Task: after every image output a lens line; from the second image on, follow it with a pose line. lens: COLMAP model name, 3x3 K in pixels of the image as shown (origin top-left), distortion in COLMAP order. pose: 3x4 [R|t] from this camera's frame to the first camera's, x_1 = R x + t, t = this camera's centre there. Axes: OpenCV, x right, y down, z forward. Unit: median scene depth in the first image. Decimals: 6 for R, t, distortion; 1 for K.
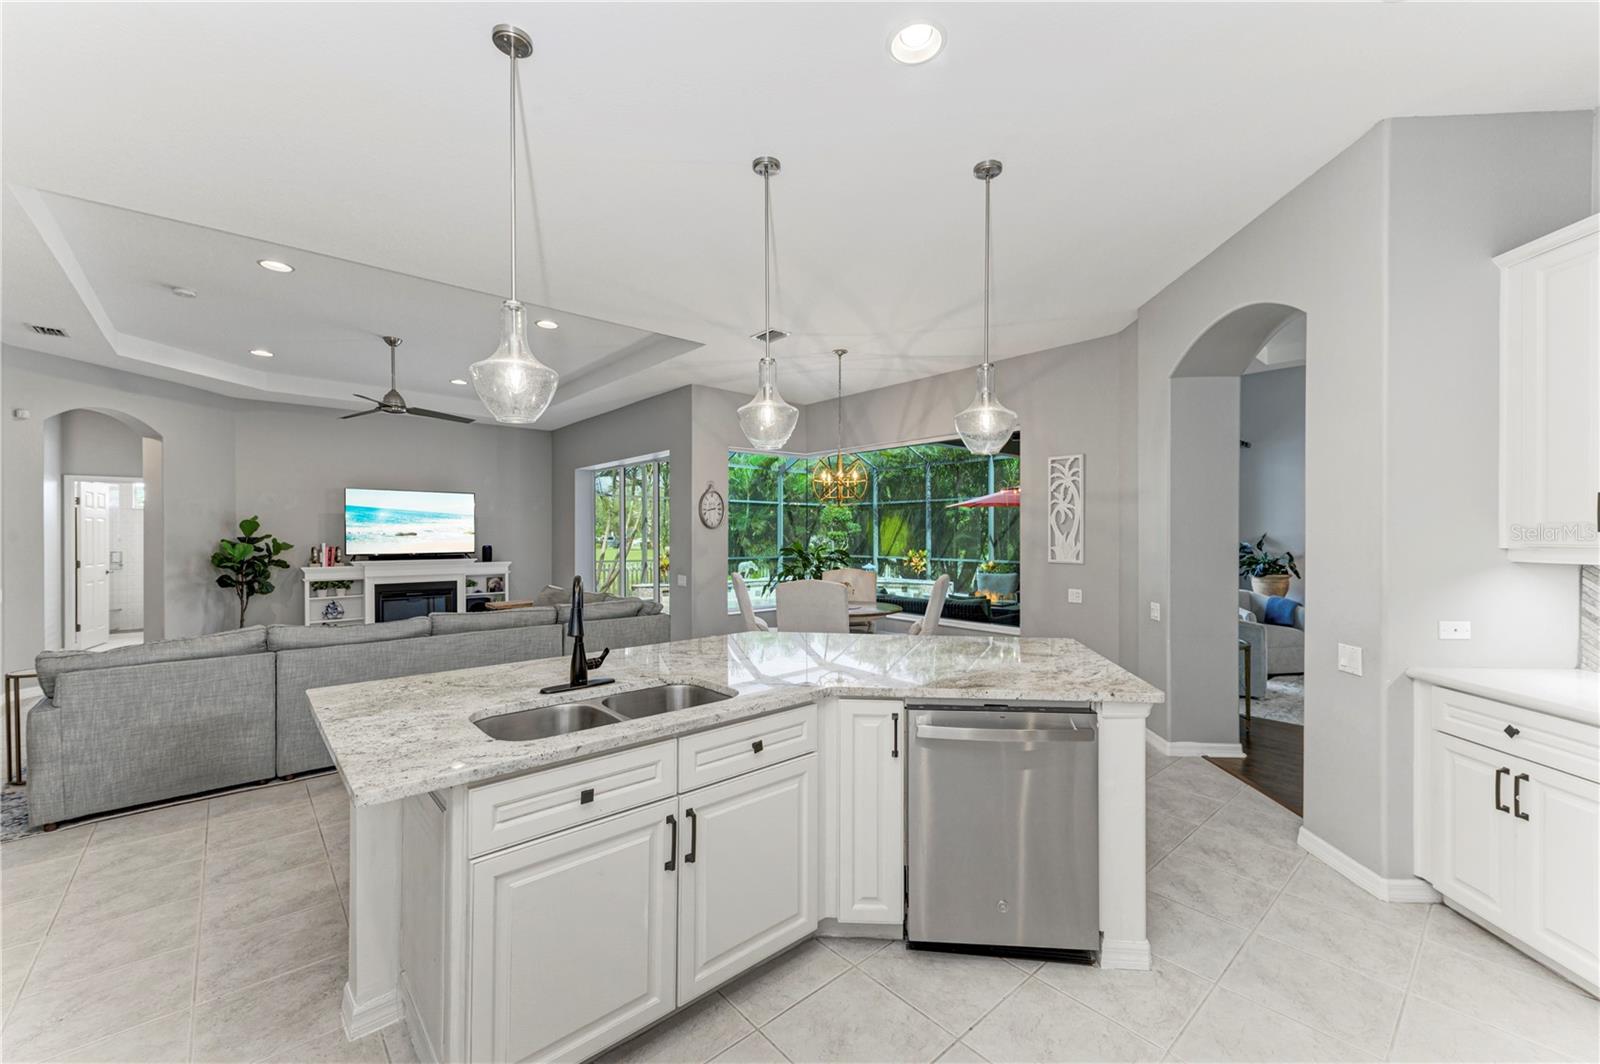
lens RADIAL K [[640.0, 0, 804.5], [0, 640.0, 534.6], [0, 0, 1]] dist [0.010013, -0.000143]
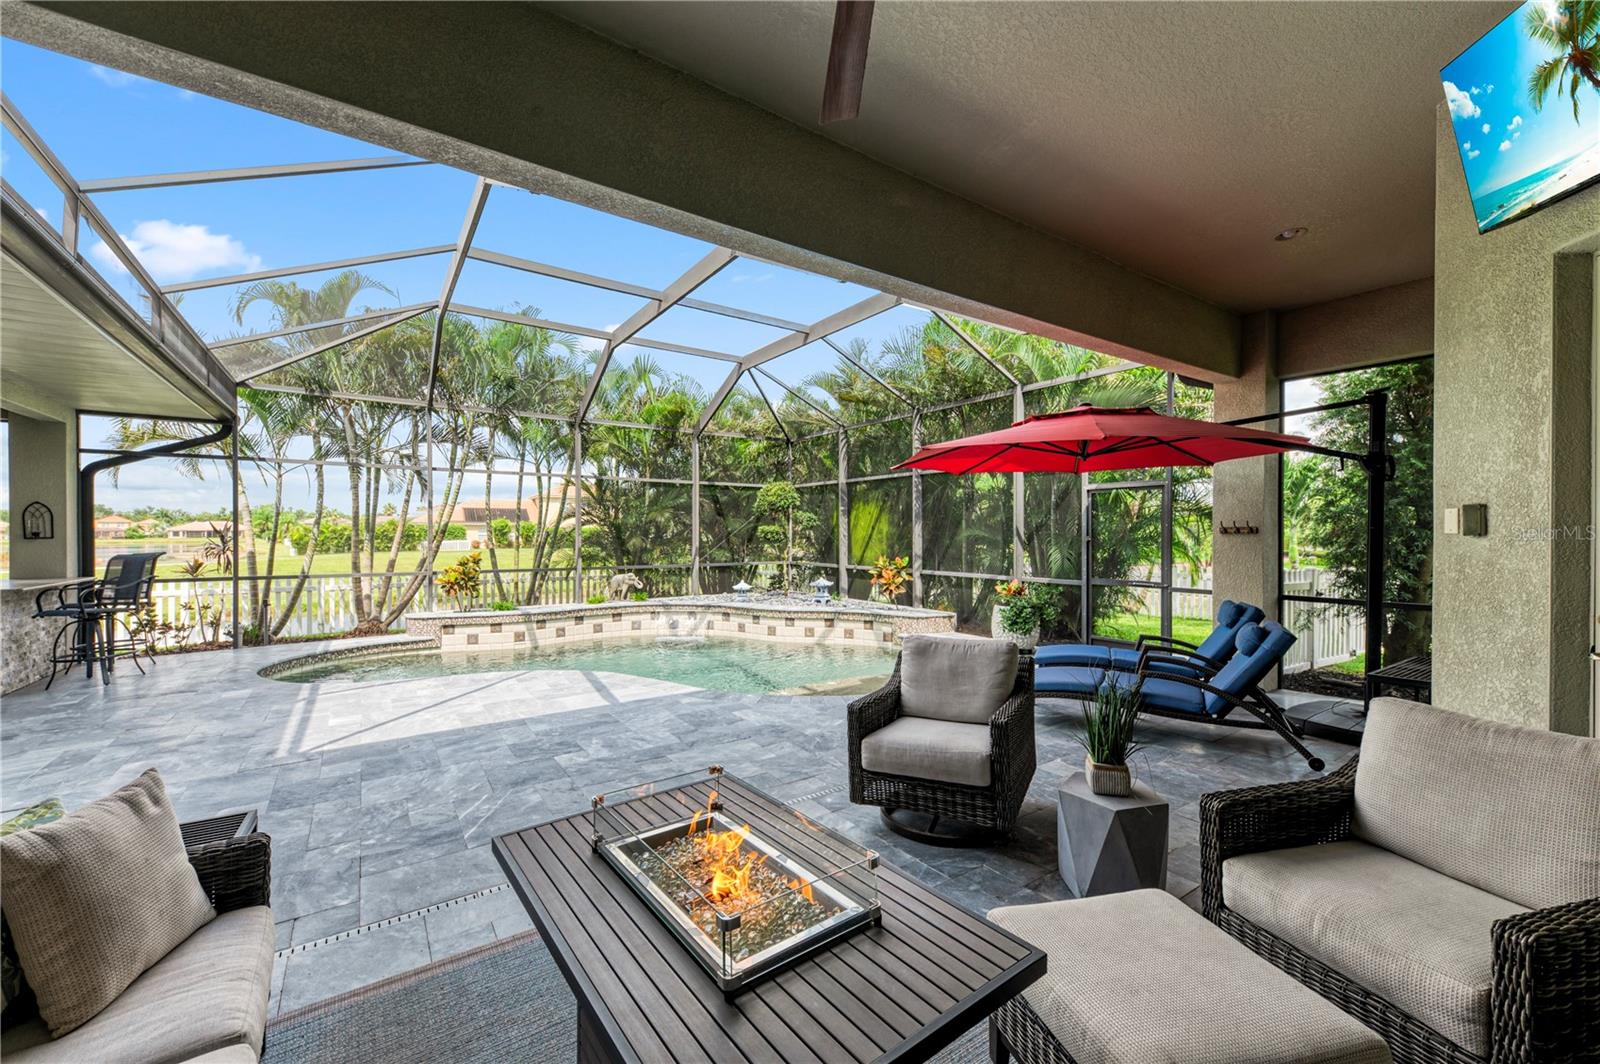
lens RADIAL K [[628.4, 0, 803.6], [0, 628.4, 535.3], [0, 0, 1]] dist [0.010022, -0.000161]
pose [[0.992877, -0.000444, -0.119144, 0.427394], [0.000717, 0.999997, 0.002252, 0.009371], [0.119143, -0.002321, 0.992874, 1.107498]]
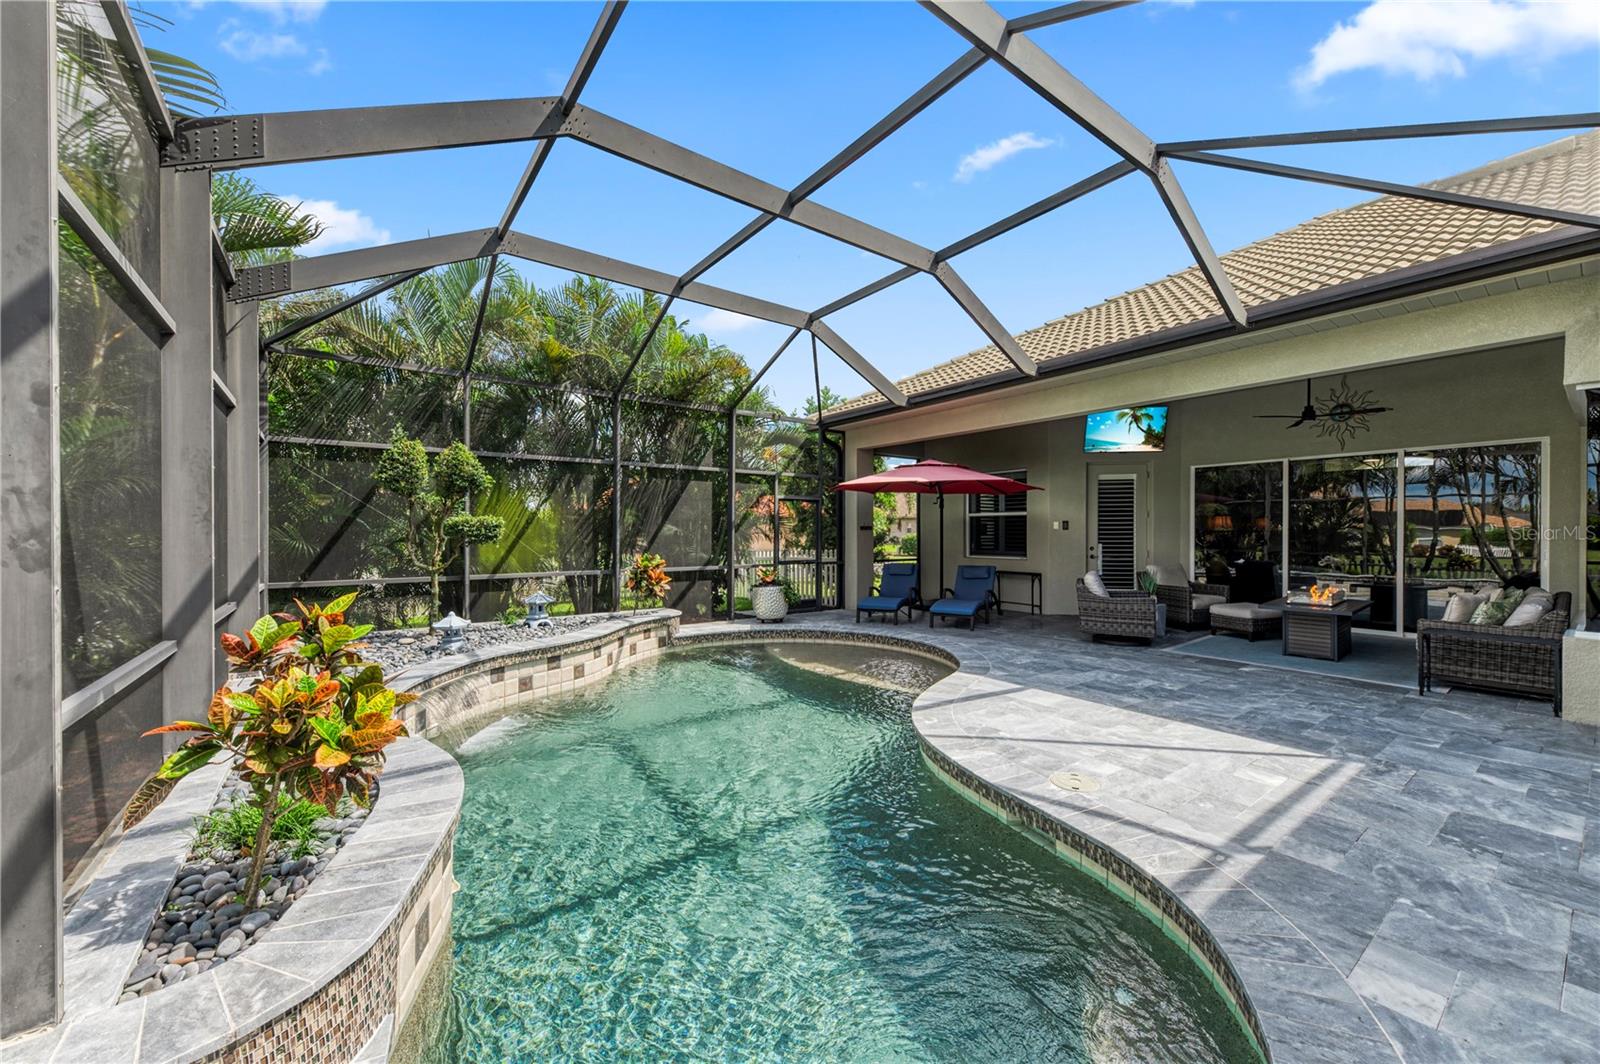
lens RADIAL K [[606.7, 0, 797.2], [0, 606.7, 538.0], [0, 0, 1]] dist [0.009205, -0.000257]
pose [[0.086859, -0.009501, 0.996175, -0.801540], [0.003840, 0.999950, 0.009202, 0.016650], [-0.996213, 0.003026, 0.086891, 2.171514]]
